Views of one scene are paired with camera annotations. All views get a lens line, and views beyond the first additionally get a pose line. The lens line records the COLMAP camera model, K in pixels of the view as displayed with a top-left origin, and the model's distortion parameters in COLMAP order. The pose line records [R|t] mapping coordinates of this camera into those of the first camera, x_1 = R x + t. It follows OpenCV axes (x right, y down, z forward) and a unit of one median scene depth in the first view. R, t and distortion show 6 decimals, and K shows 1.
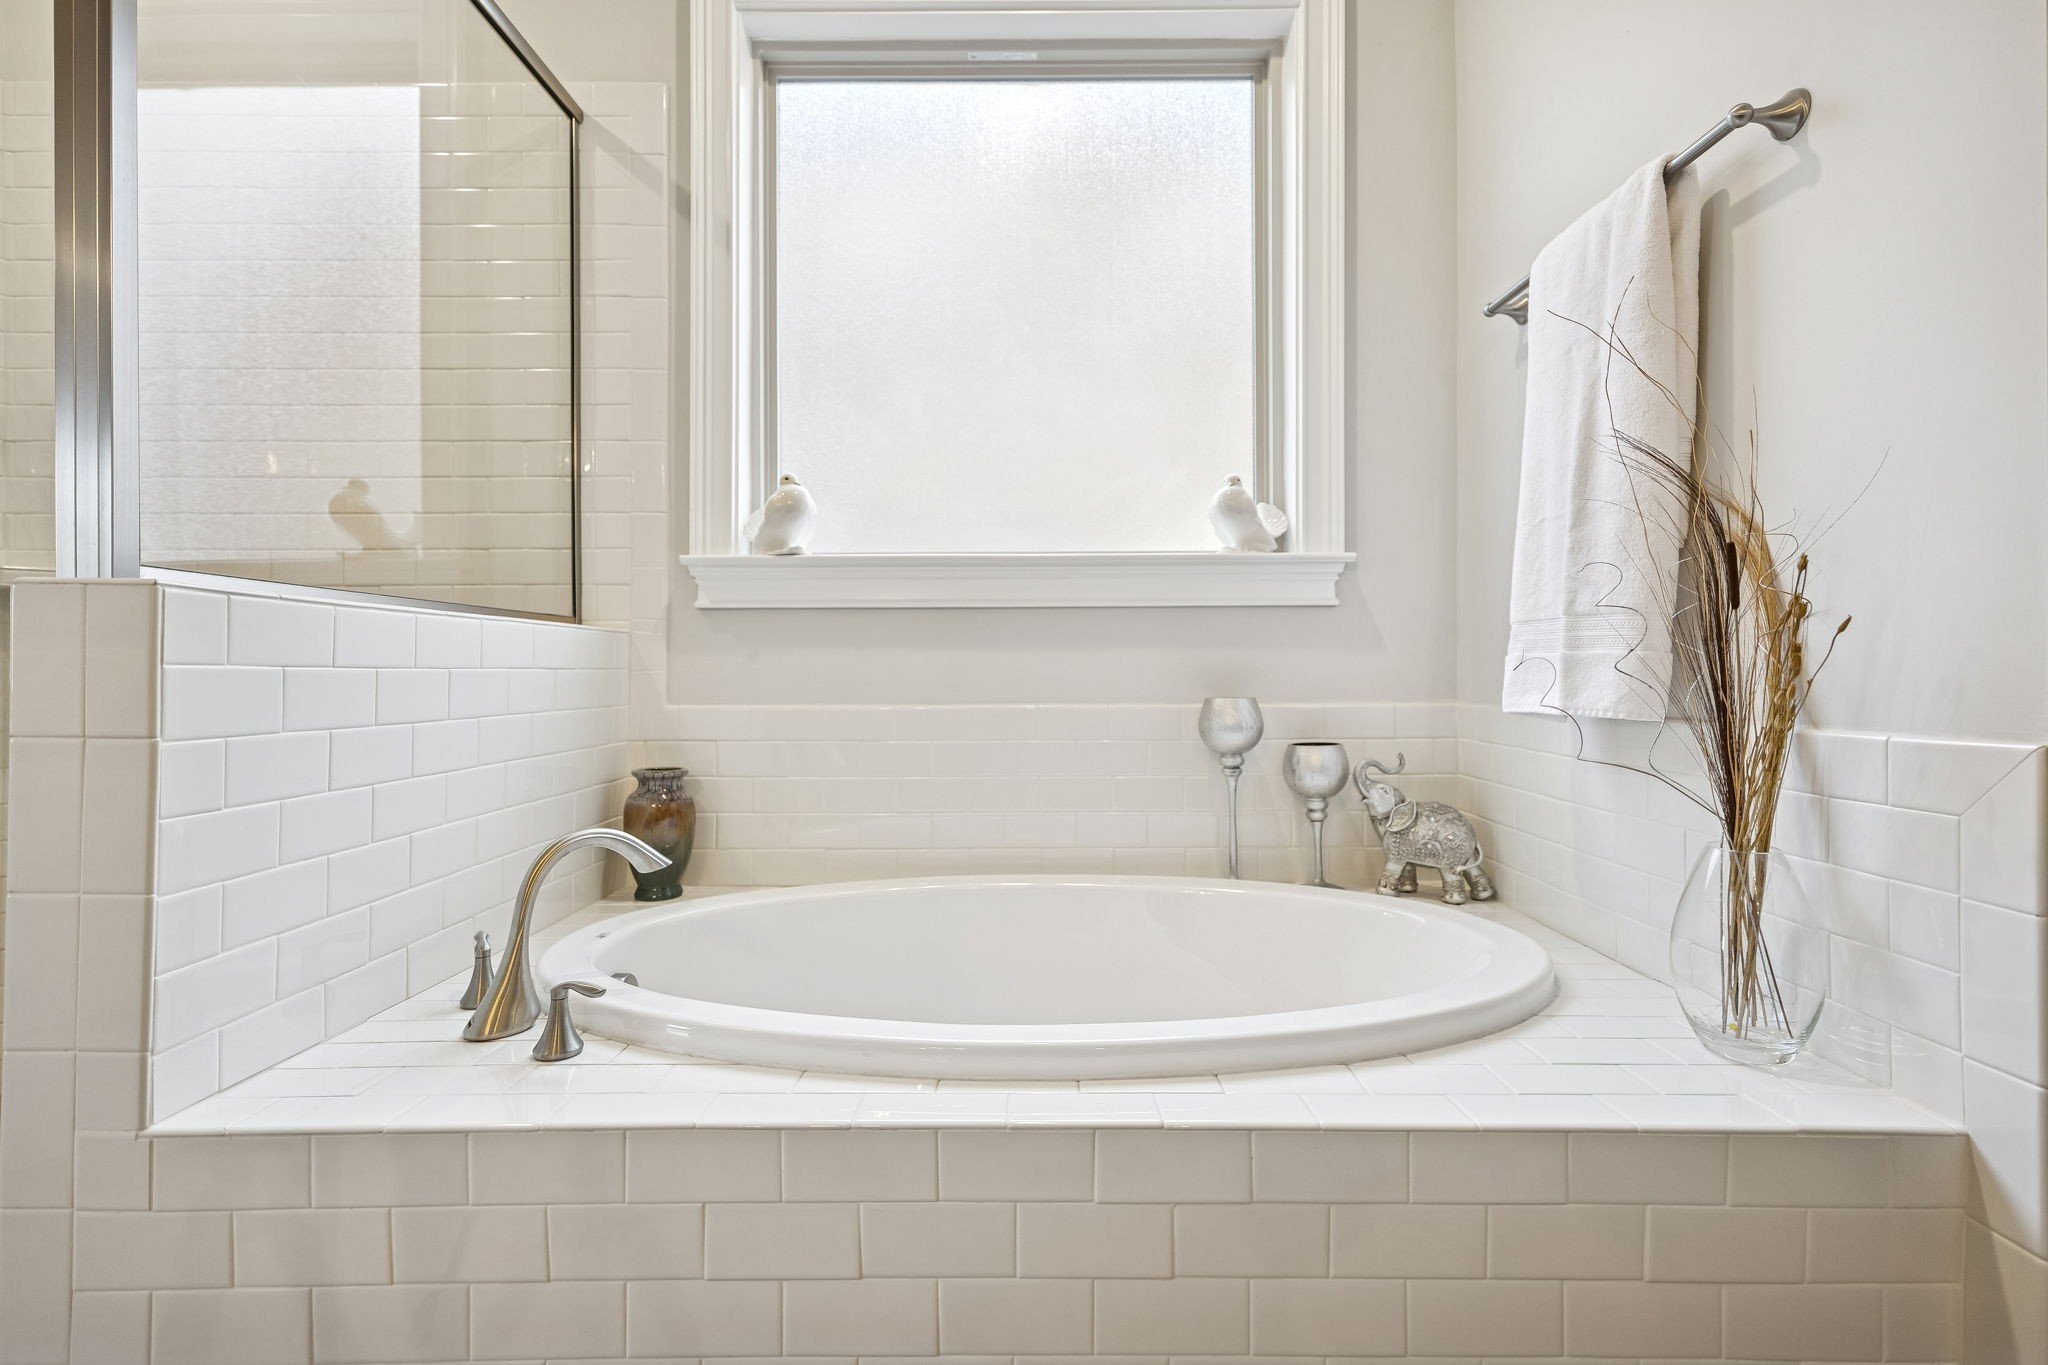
lens RADIAL K [[939.8, 0, 1024.0], [0, 939.8, 682.5], [0, 0, 1]] dist [0.001214, -0.000024]
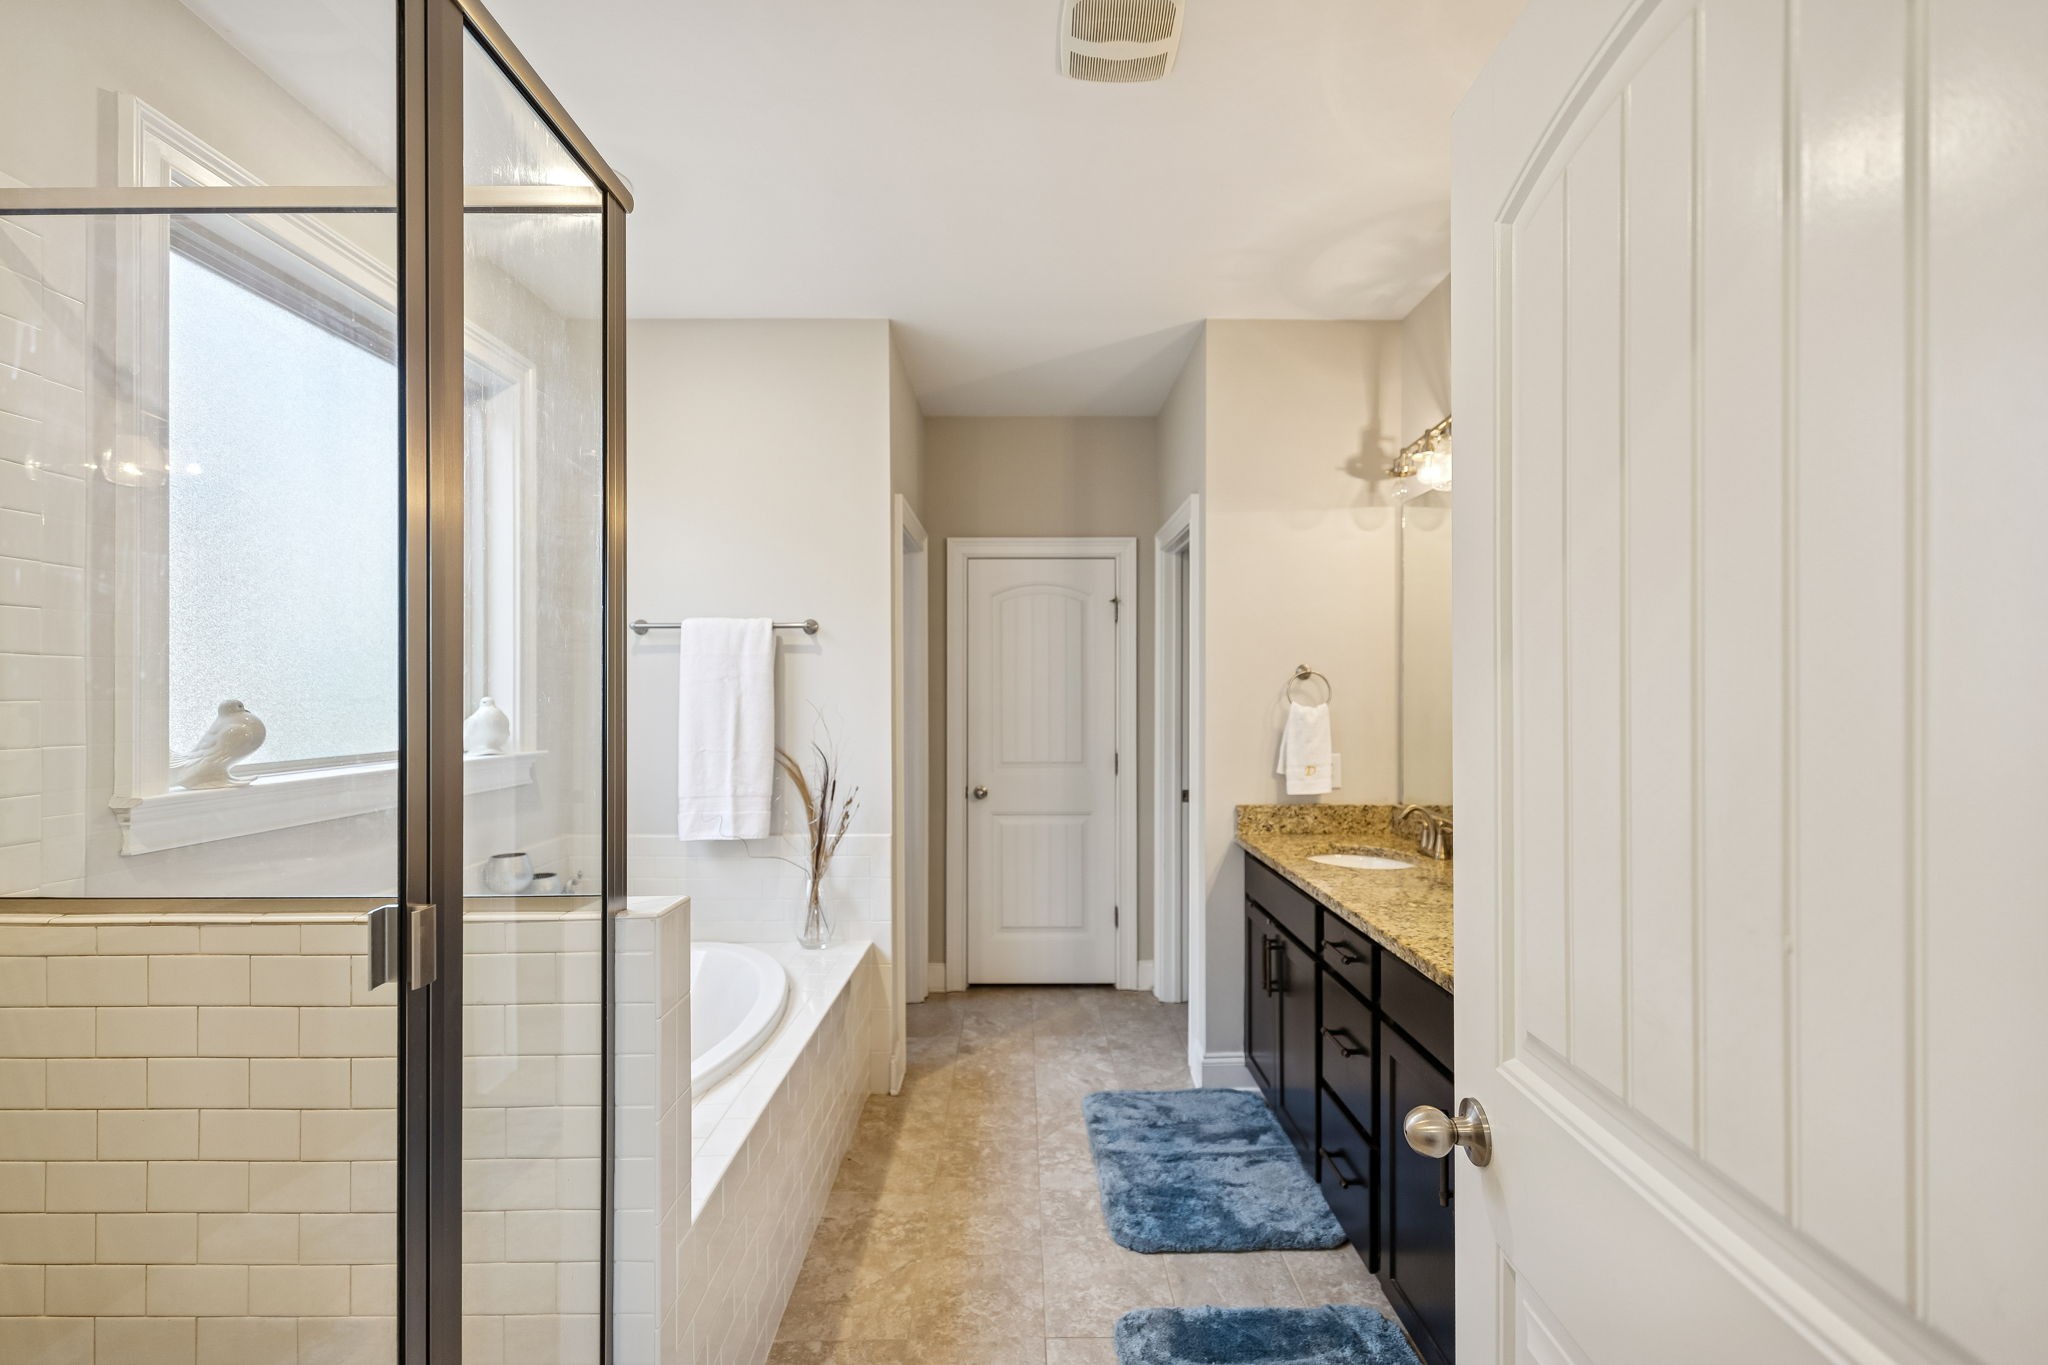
lens RADIAL K [[939.8, 0, 1024.0], [0, 939.8, 682.5], [0, 0, 1]] dist [0.001214, -0.000024]
pose [[-0.011531, 0.007825, 0.999903, -1.780860], [0.001094, 0.999969, -0.007813, -0.338756], [-0.999933, 0.001004, -0.011539, 0.304999]]
